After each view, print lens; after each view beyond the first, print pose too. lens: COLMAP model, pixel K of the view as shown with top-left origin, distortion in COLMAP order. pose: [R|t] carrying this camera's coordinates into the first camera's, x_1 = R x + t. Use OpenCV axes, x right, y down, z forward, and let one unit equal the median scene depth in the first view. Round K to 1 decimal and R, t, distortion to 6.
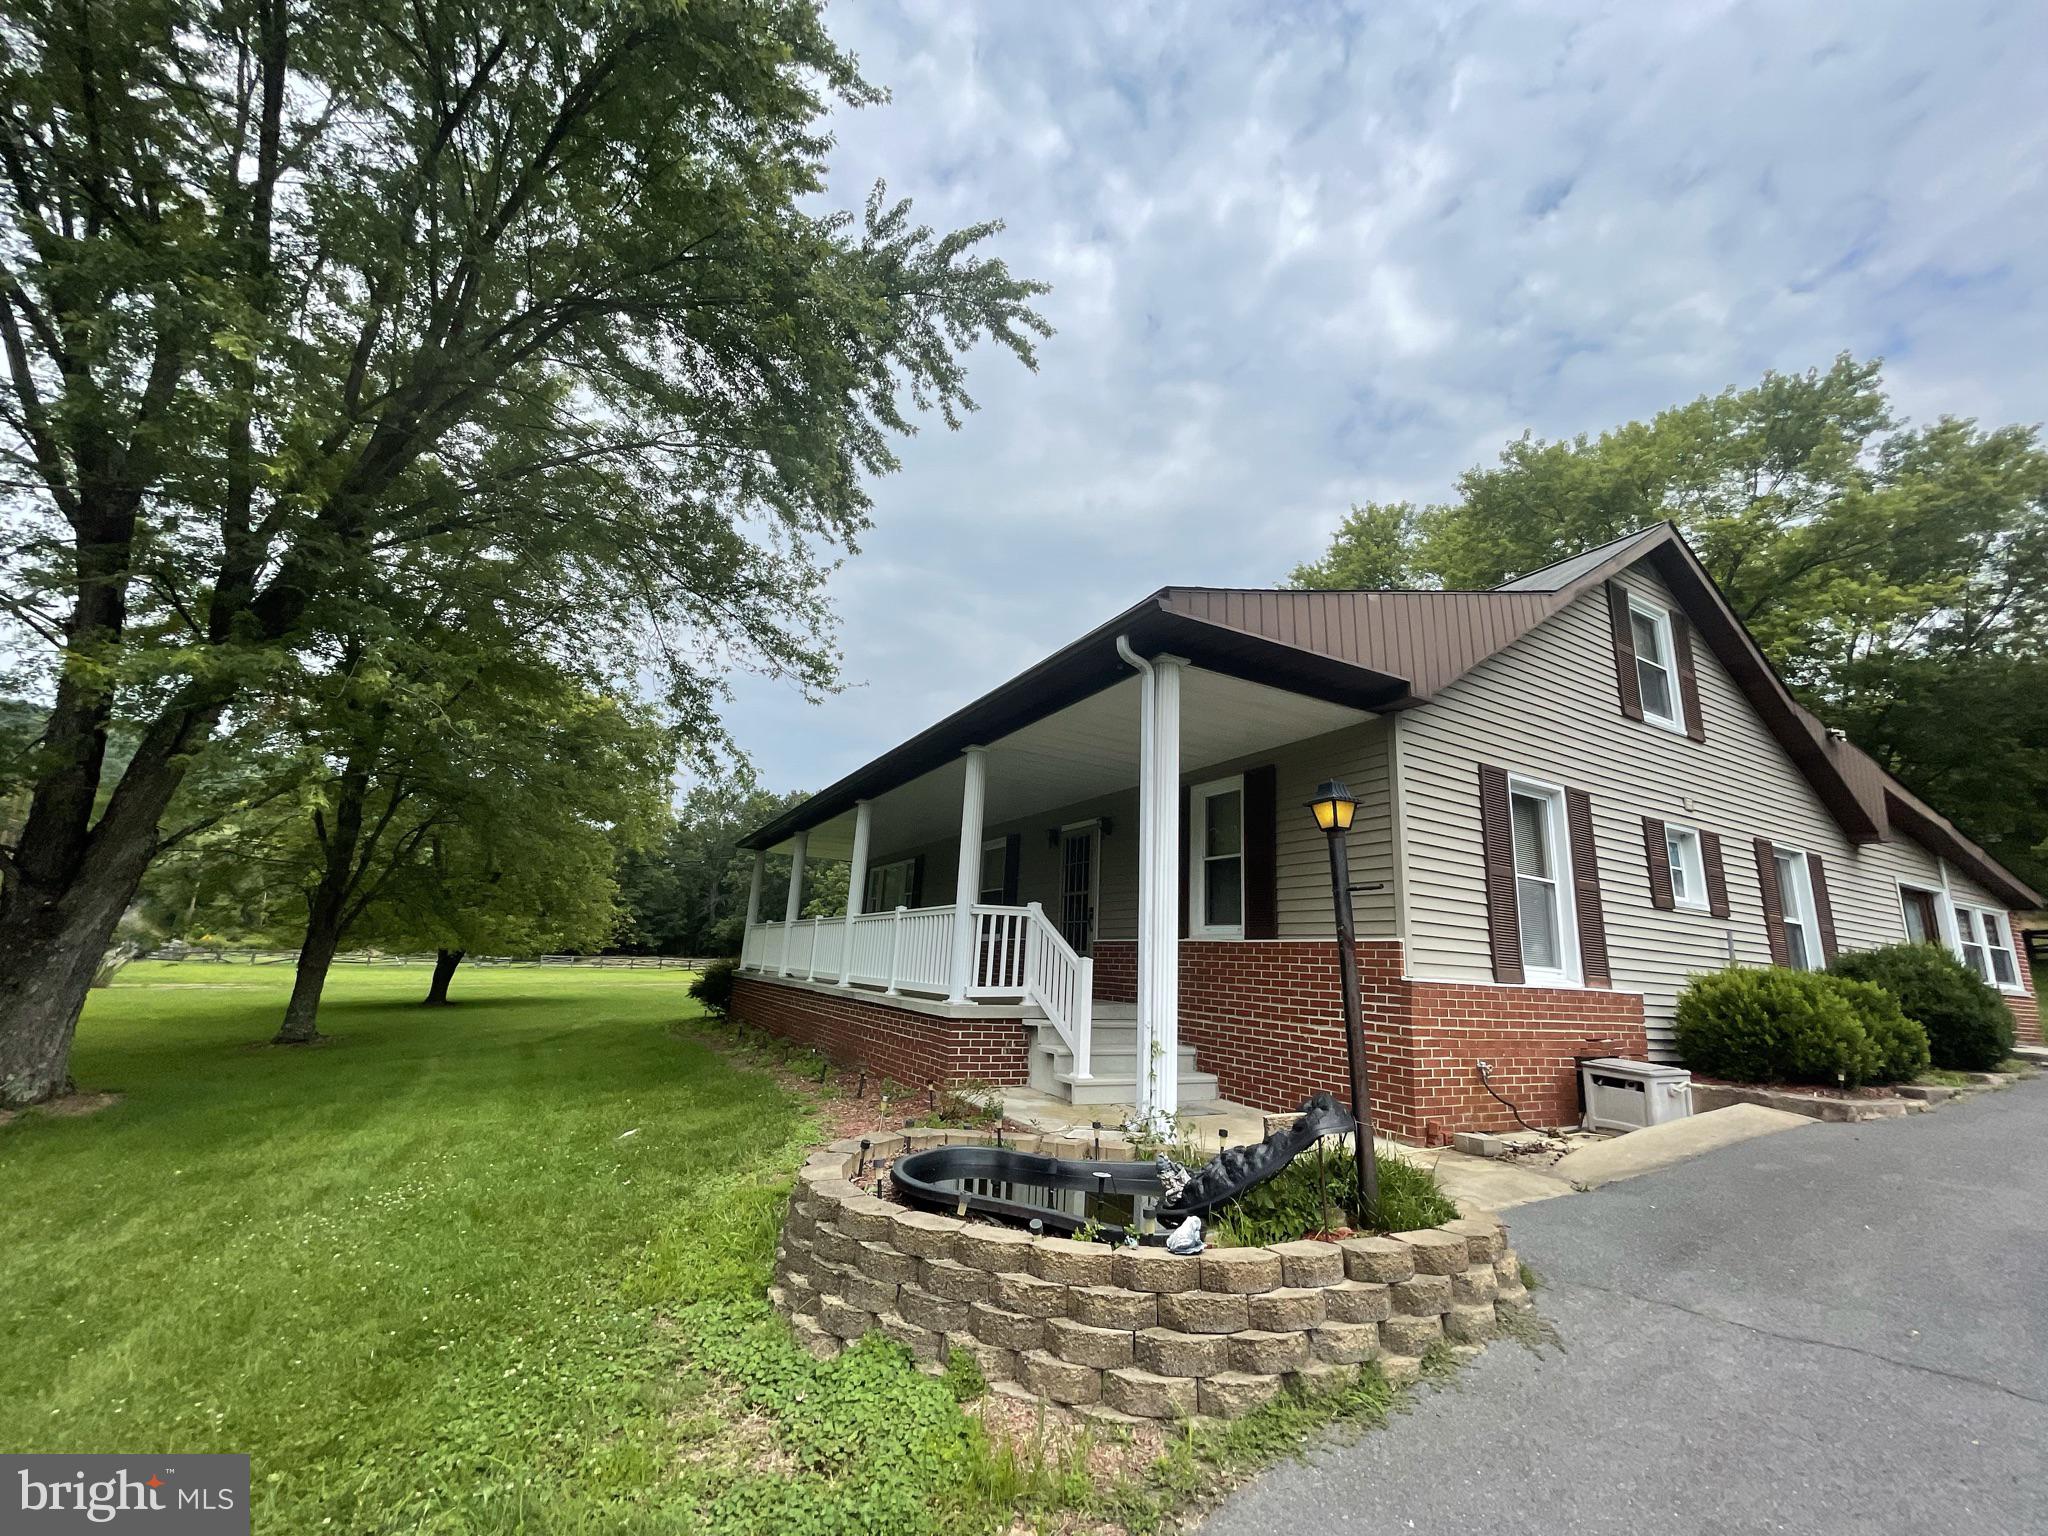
lens RADIAL K [[823.8, 0, 1030.8], [0, 823.8, 767.2], [0, 0, 1]] dist [-0.002093, -0.000086]
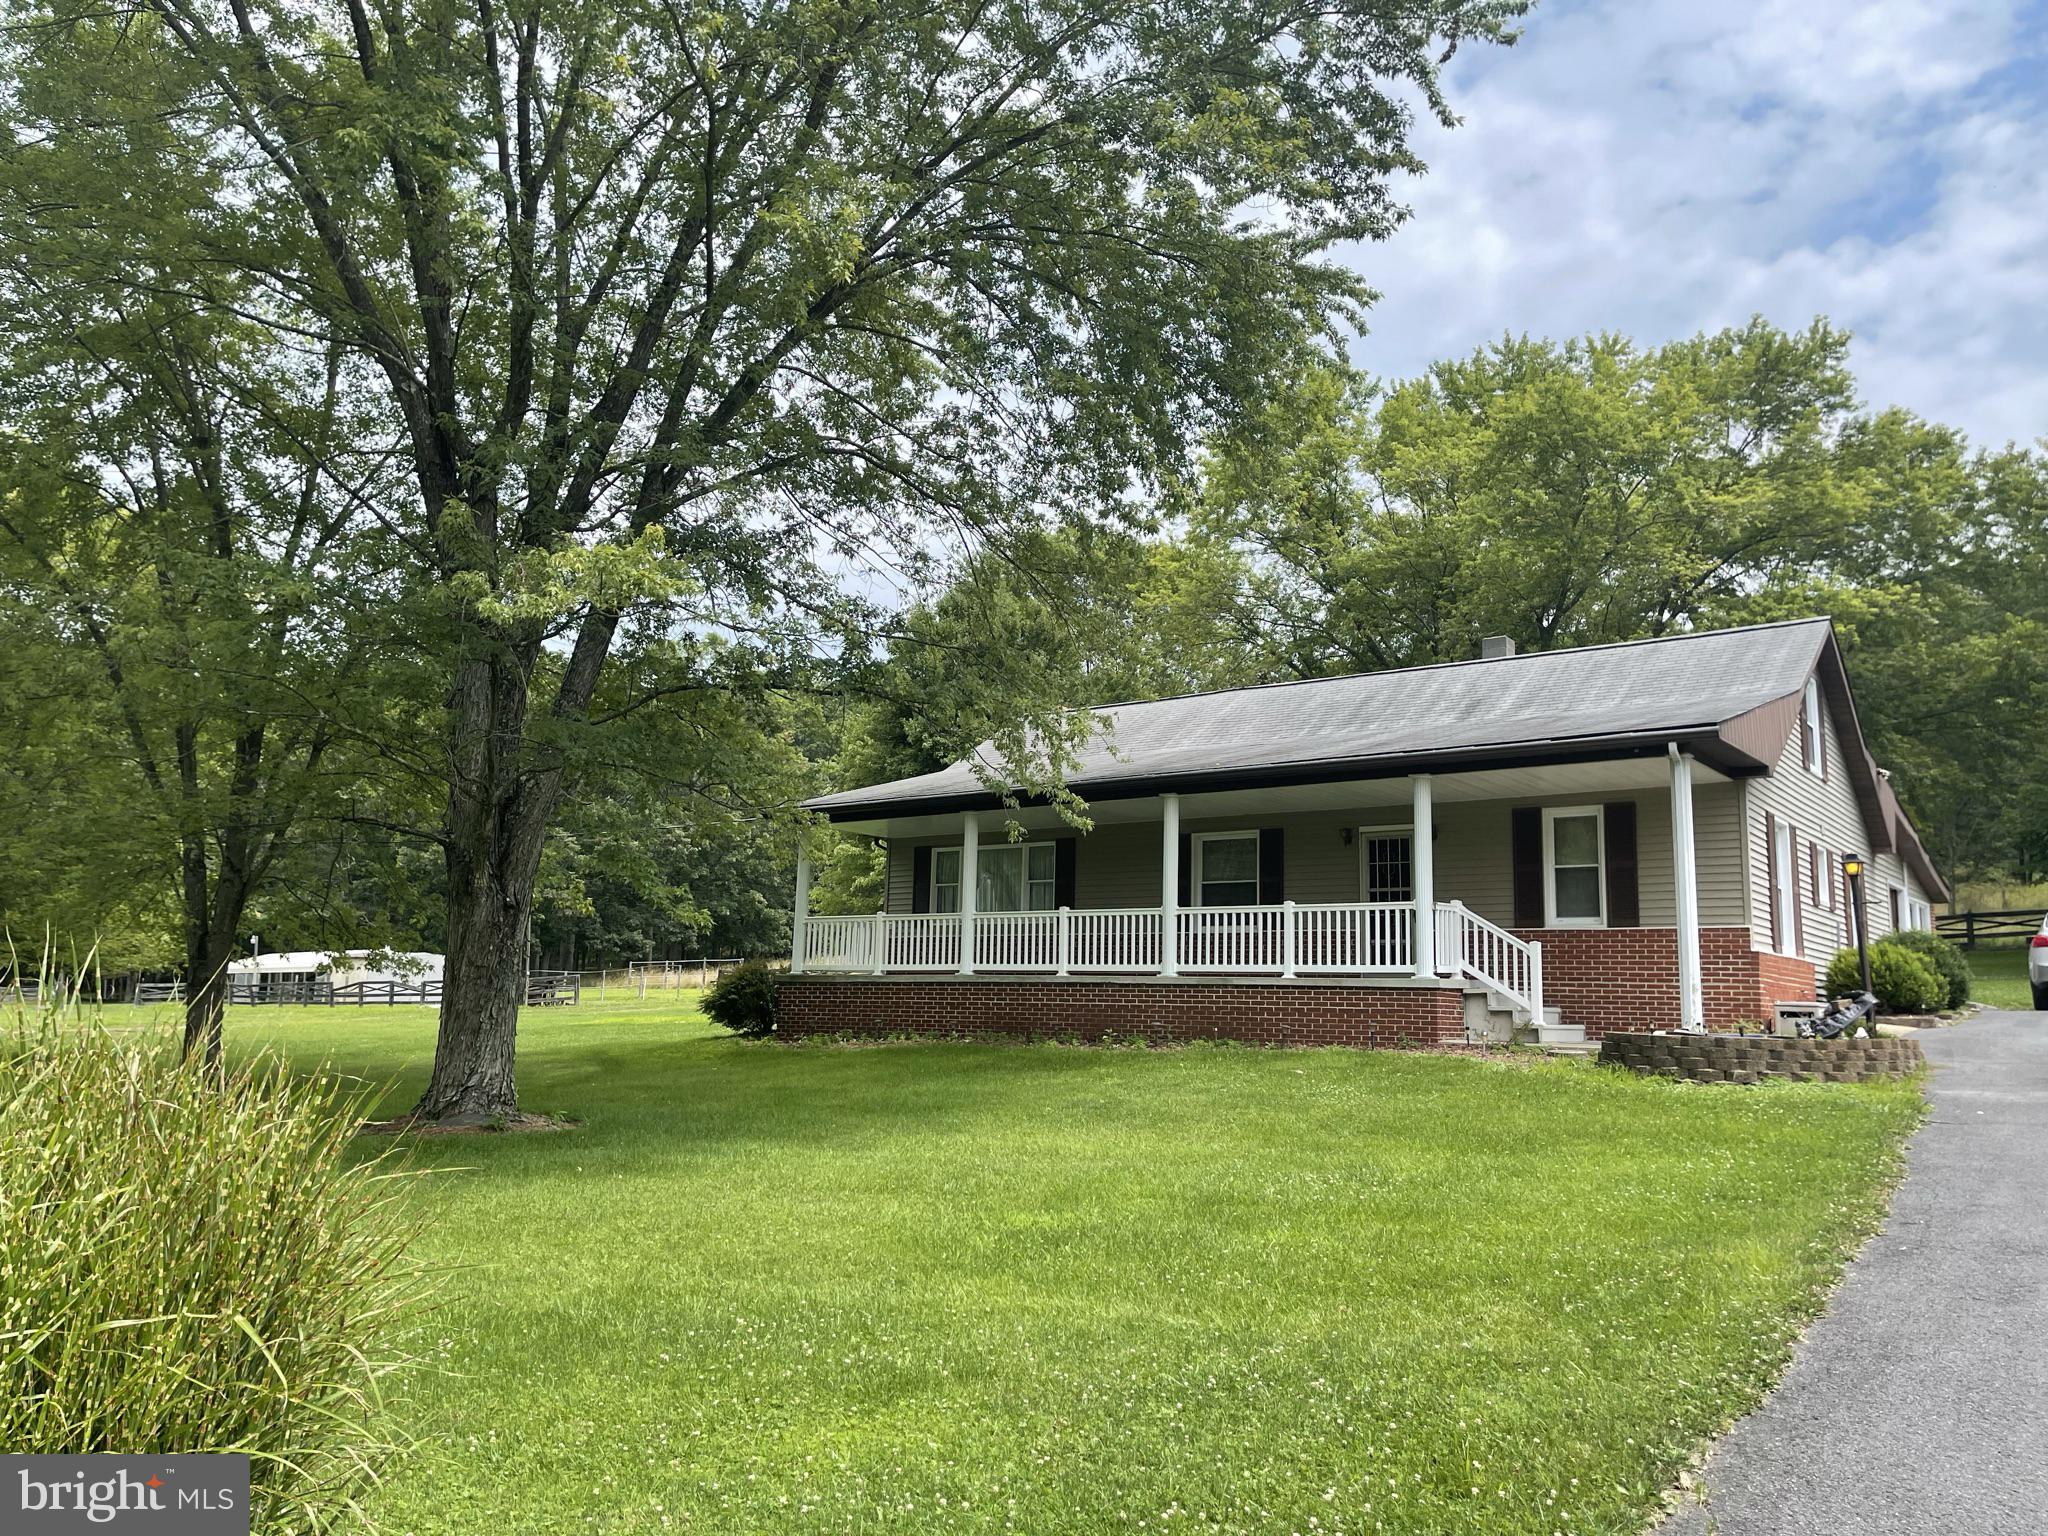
lens RADIAL K [[1549.0, 0, 1018.4], [0, 1549.0, 763.5], [0, 0, 1]] dist [0.015570, 0.003435]
pose [[0.913075, 0.036499, 0.406154, -1.218211], [-0.073002, 0.994527, 0.074742, -0.131925], [-0.401203, -0.097895, 0.910743, -0.670076]]
